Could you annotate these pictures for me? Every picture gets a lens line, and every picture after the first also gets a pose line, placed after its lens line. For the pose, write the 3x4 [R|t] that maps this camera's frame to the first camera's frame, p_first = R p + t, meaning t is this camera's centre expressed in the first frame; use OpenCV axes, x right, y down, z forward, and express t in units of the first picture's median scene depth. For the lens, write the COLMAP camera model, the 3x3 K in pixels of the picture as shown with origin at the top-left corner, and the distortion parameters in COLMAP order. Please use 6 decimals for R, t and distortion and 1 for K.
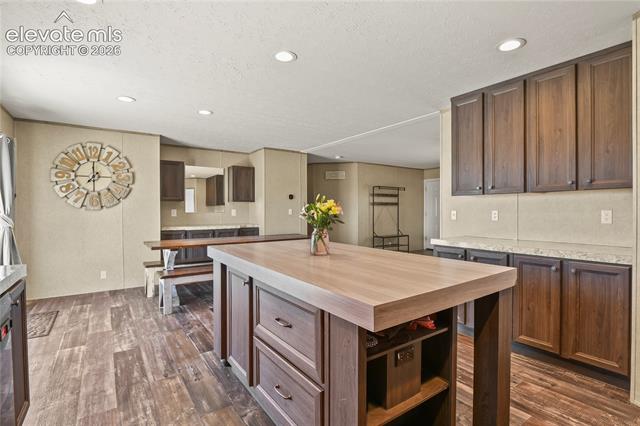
lens RADIAL K [[310.4, 0, 322.2], [0, 310.4, 213.2], [0, 0, 1]] dist [-0.017021, 0.000757]
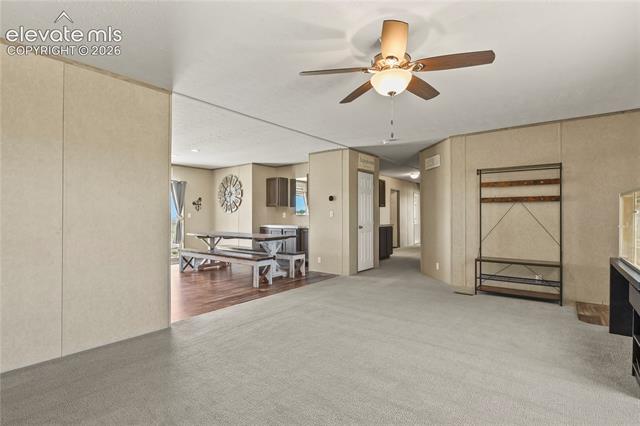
lens RADIAL K [[310.4, 0, 322.2], [0, 310.4, 213.2], [0, 0, 1]] dist [-0.017021, 0.000757]
pose [[0.282545, -0.007669, -0.959224, 0.941609], [-0.013719, 0.999833, -0.012034, 0.006072], [0.959156, 0.016560, 0.282392, 0.818212]]
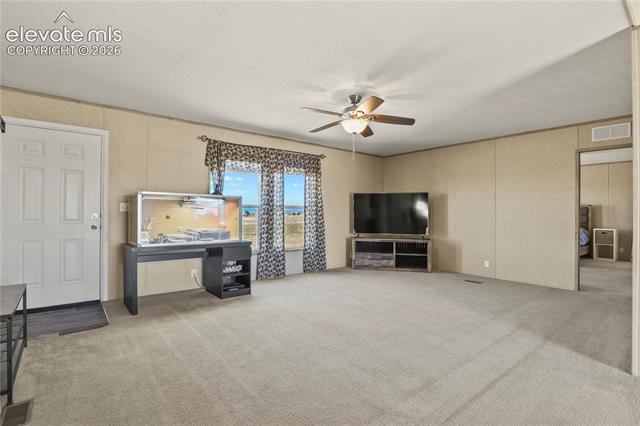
lens RADIAL K [[310.4, 0, 322.2], [0, 310.4, 213.2], [0, 0, 1]] dist [-0.017021, 0.000757]
pose [[-0.062343, 0.001601, 0.998053, -0.053135], [0.003138, 0.999994, -0.001408, 0.003557], [-0.998050, 0.003044, -0.062348, 1.125589]]
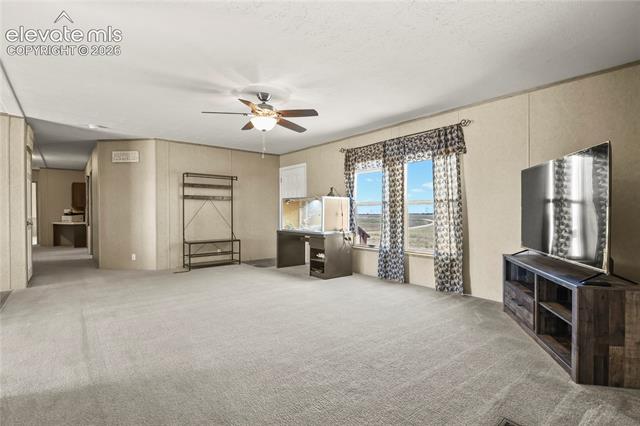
lens RADIAL K [[310.4, 0, 322.2], [0, 310.4, 213.2], [0, 0, 1]] dist [-0.017021, 0.000757]
pose [[0.997248, 0.002287, 0.074104, 0.647343], [-0.001704, 0.999967, -0.007927, 0.018874], [-0.074120, 0.007779, 0.997219, 0.366619]]
